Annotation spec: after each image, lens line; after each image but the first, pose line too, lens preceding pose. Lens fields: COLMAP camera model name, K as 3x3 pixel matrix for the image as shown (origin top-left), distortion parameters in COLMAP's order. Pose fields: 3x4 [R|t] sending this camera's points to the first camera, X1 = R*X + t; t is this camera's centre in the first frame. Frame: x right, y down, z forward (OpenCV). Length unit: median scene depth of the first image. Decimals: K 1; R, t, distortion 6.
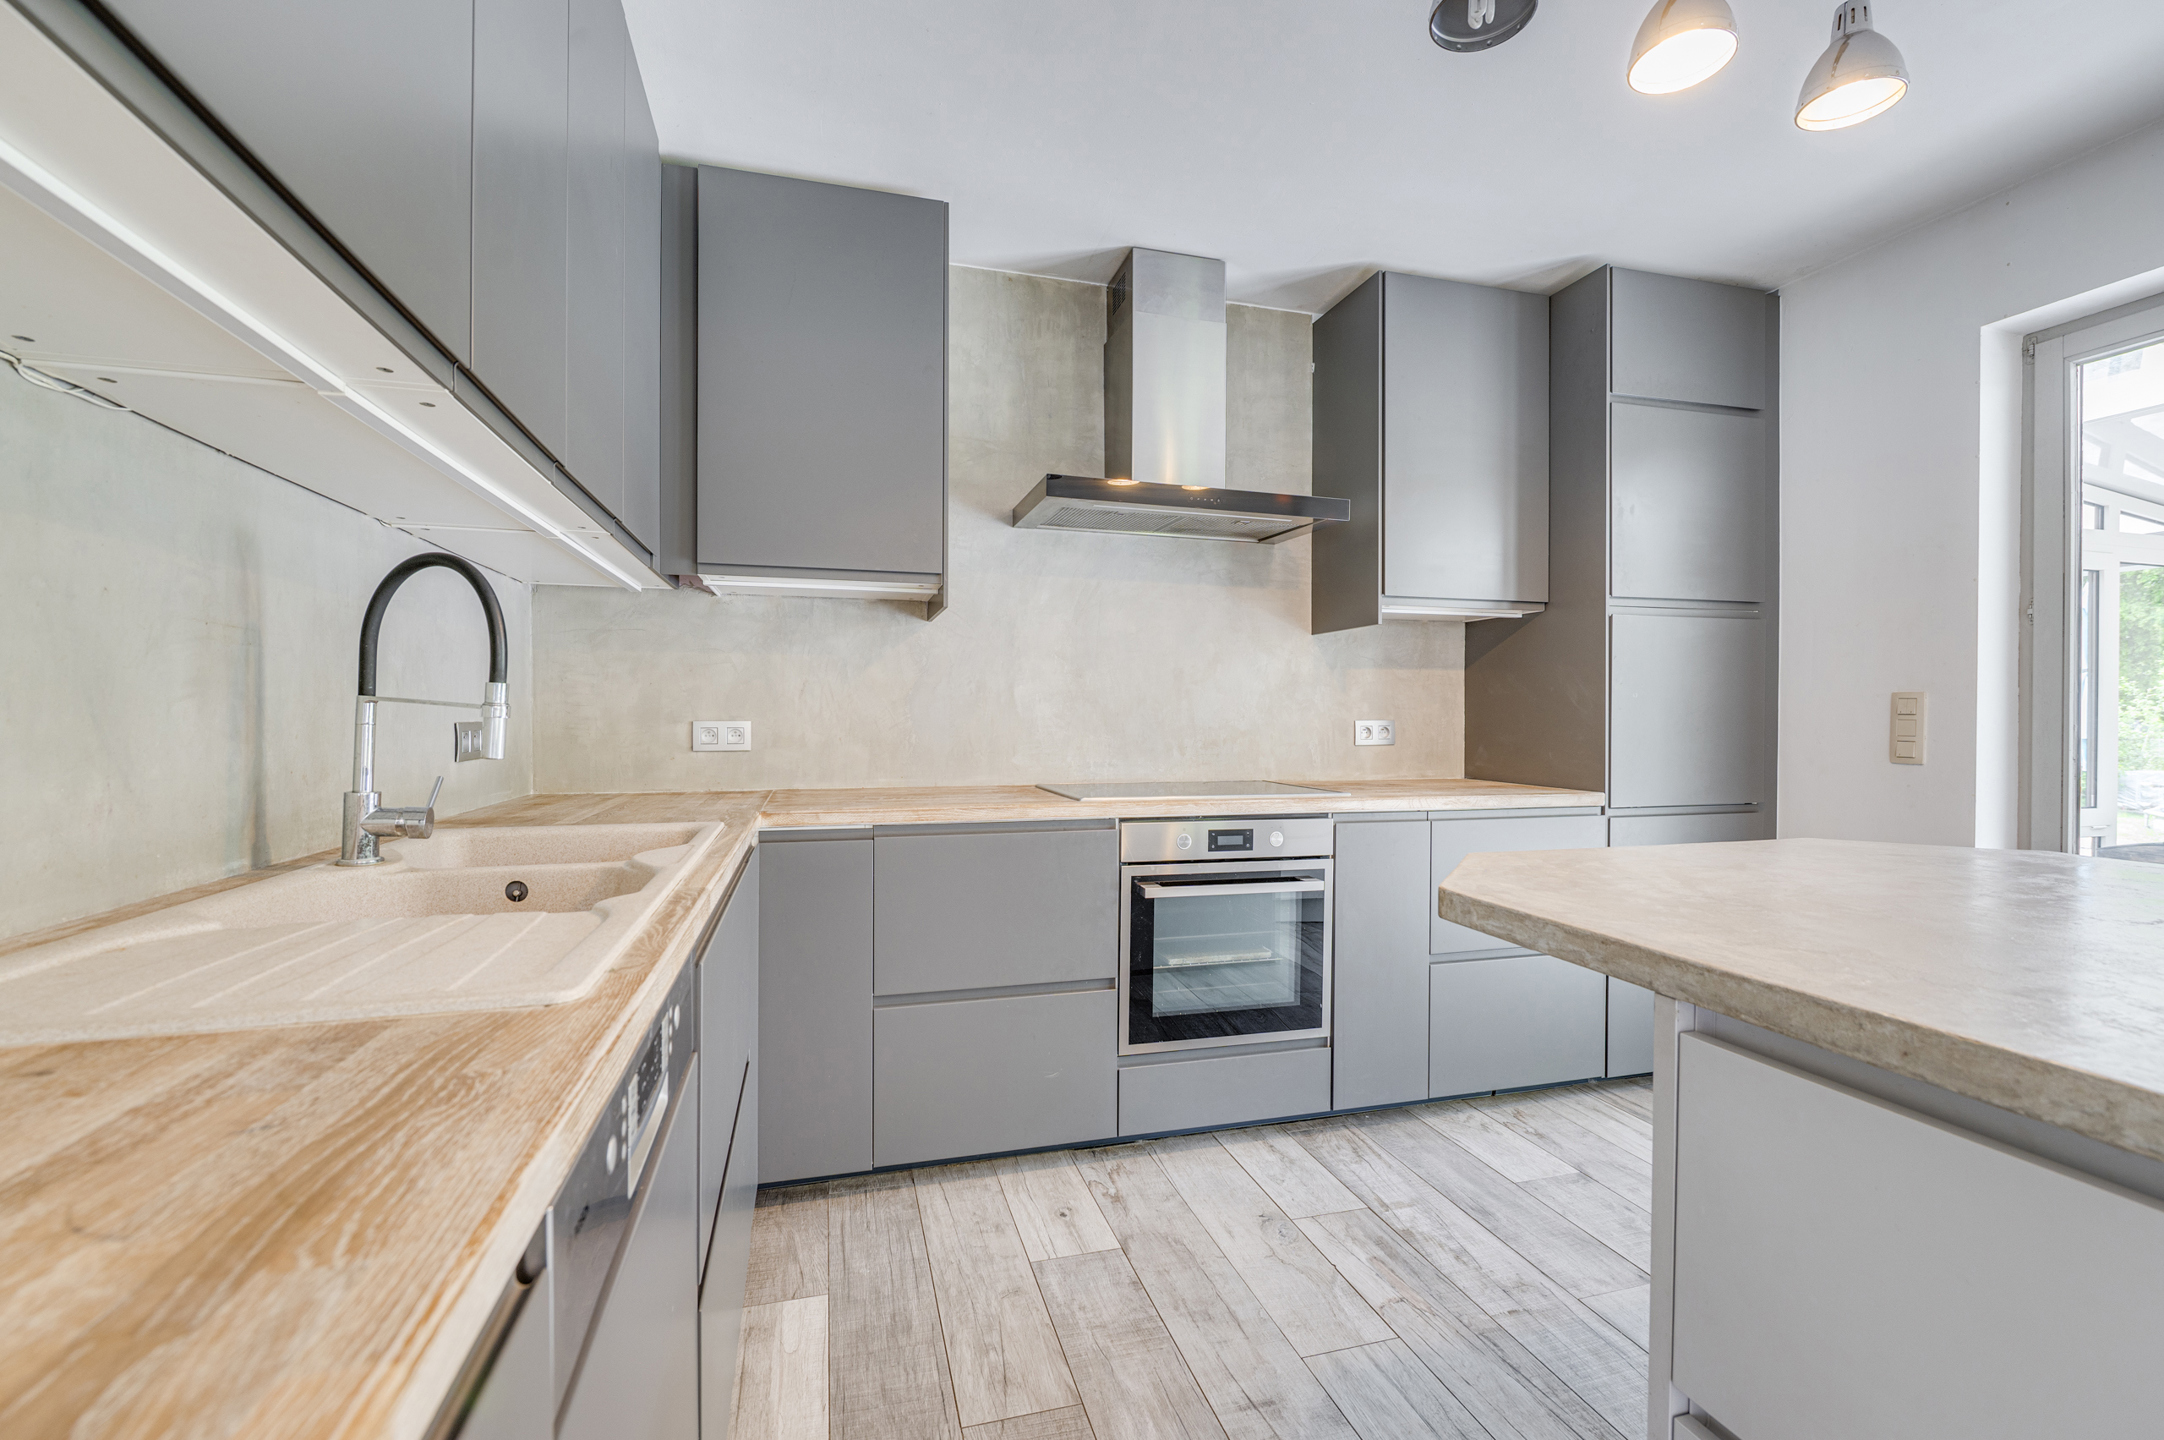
lens RADIAL K [[912.6, 0, 1079.1], [0, 912.6, 724.9], [0, 0, 1]] dist [-0.002097, -0.000122]
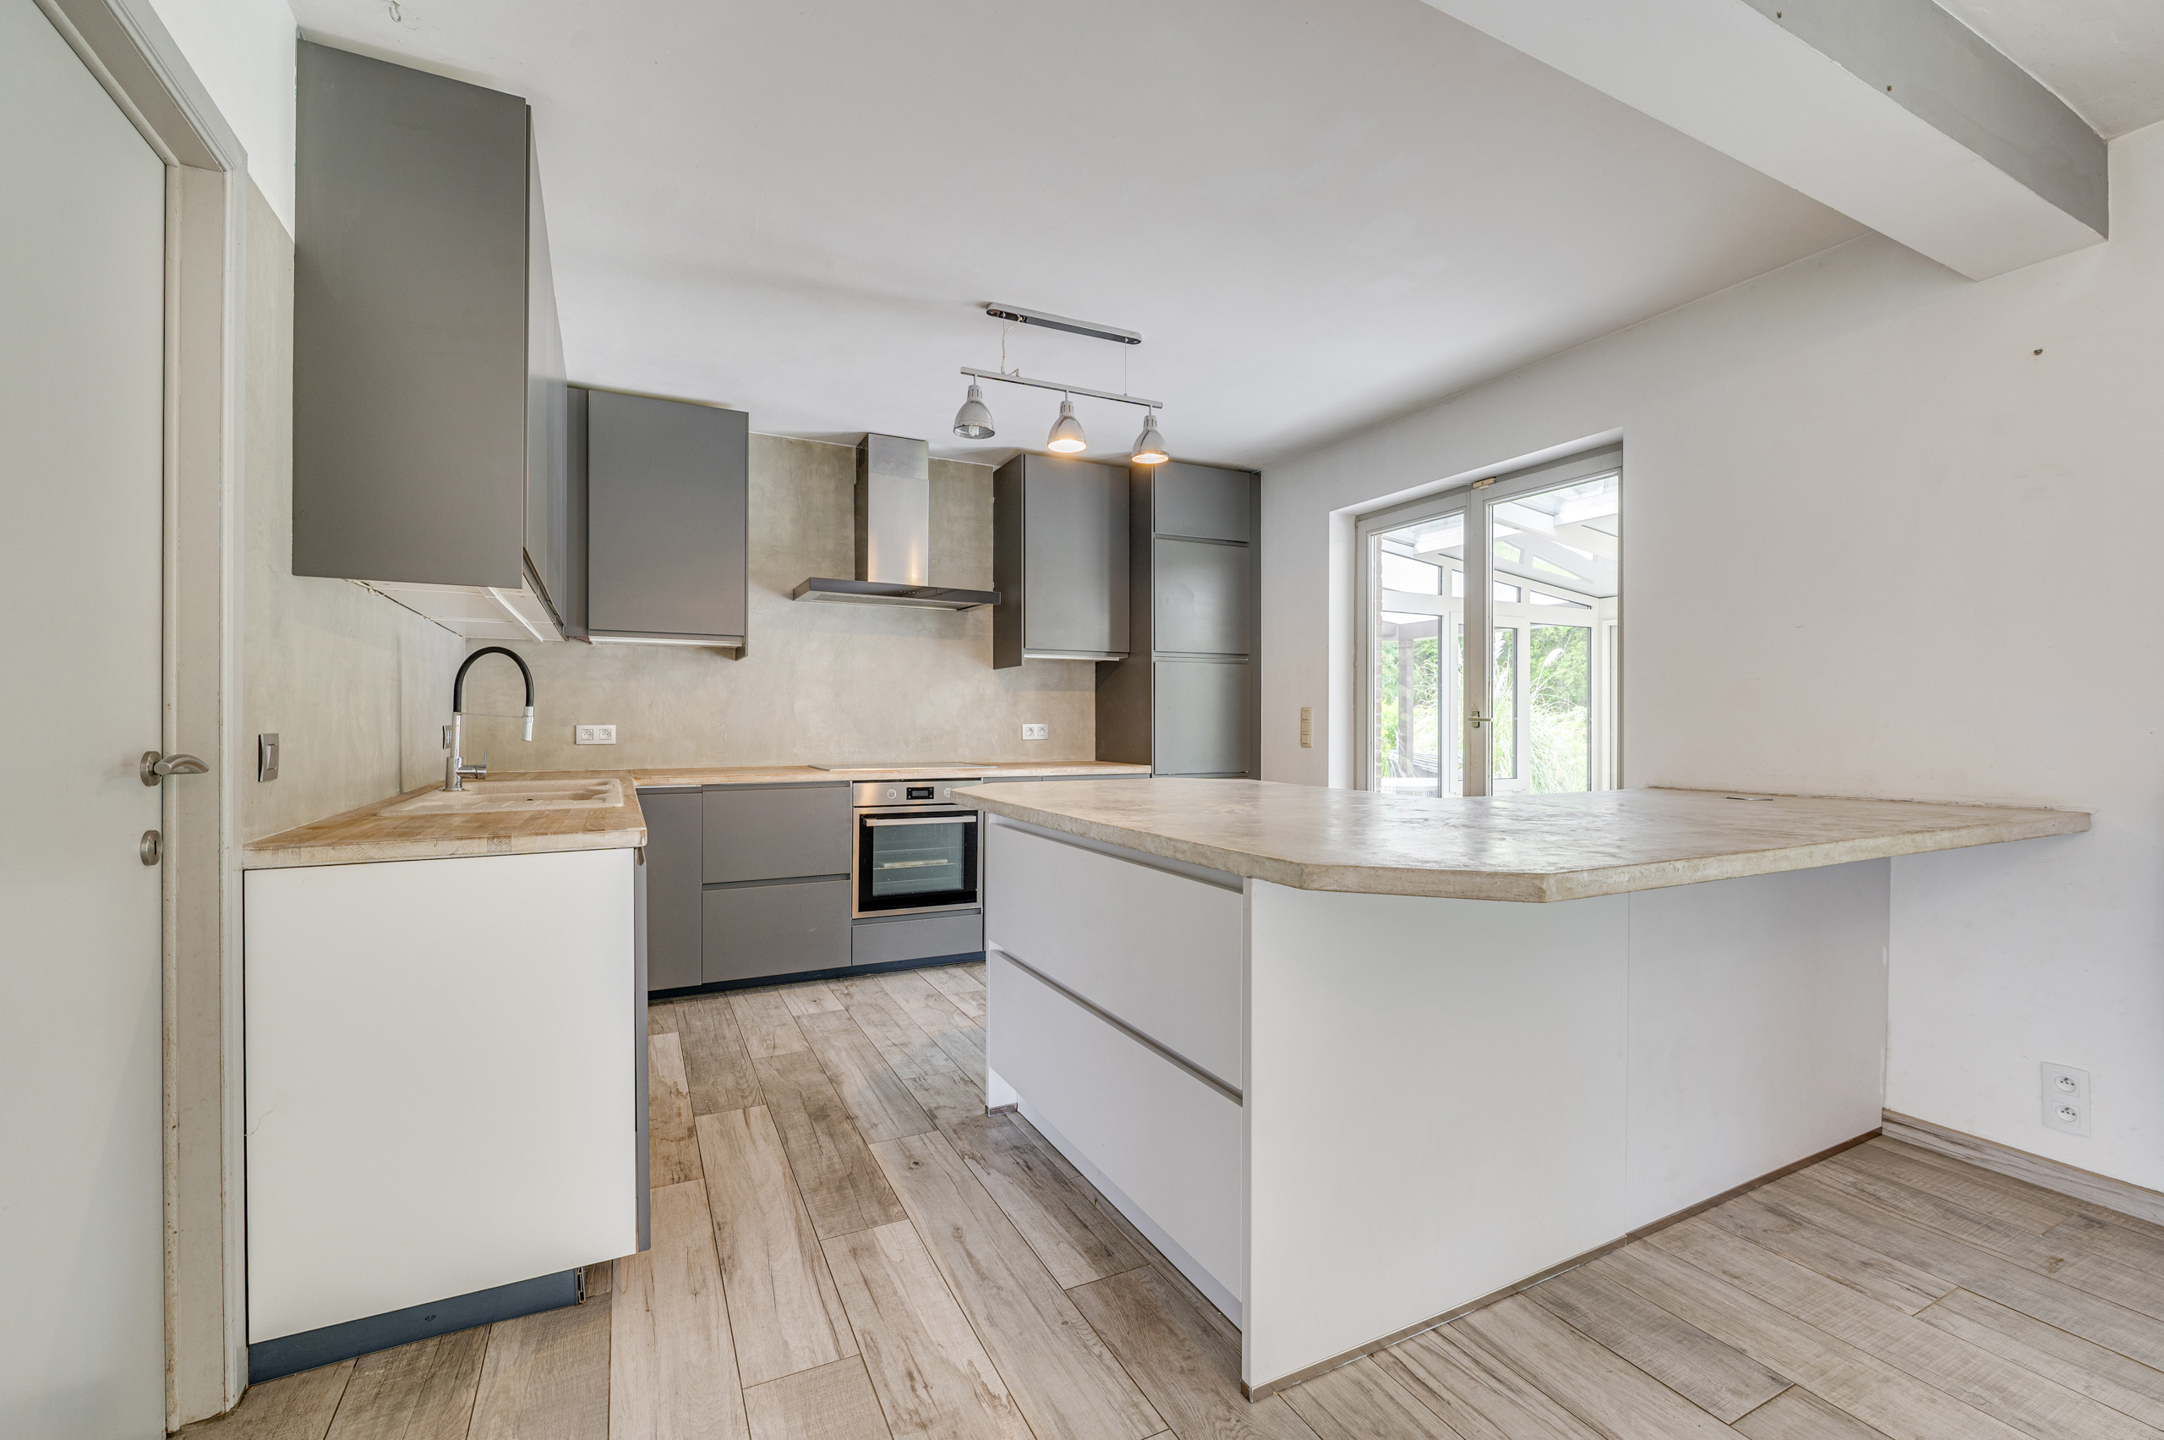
lens RADIAL K [[912.6, 0, 1079.1], [0, 912.6, 724.9], [0, 0, 1]] dist [-0.002097, -0.000122]
pose [[0.981959, -0.002225, 0.189081, 0.126567], [0.003413, 0.999976, -0.005960, 0.007946], [-0.189063, 0.006498, 0.981944, -0.704501]]
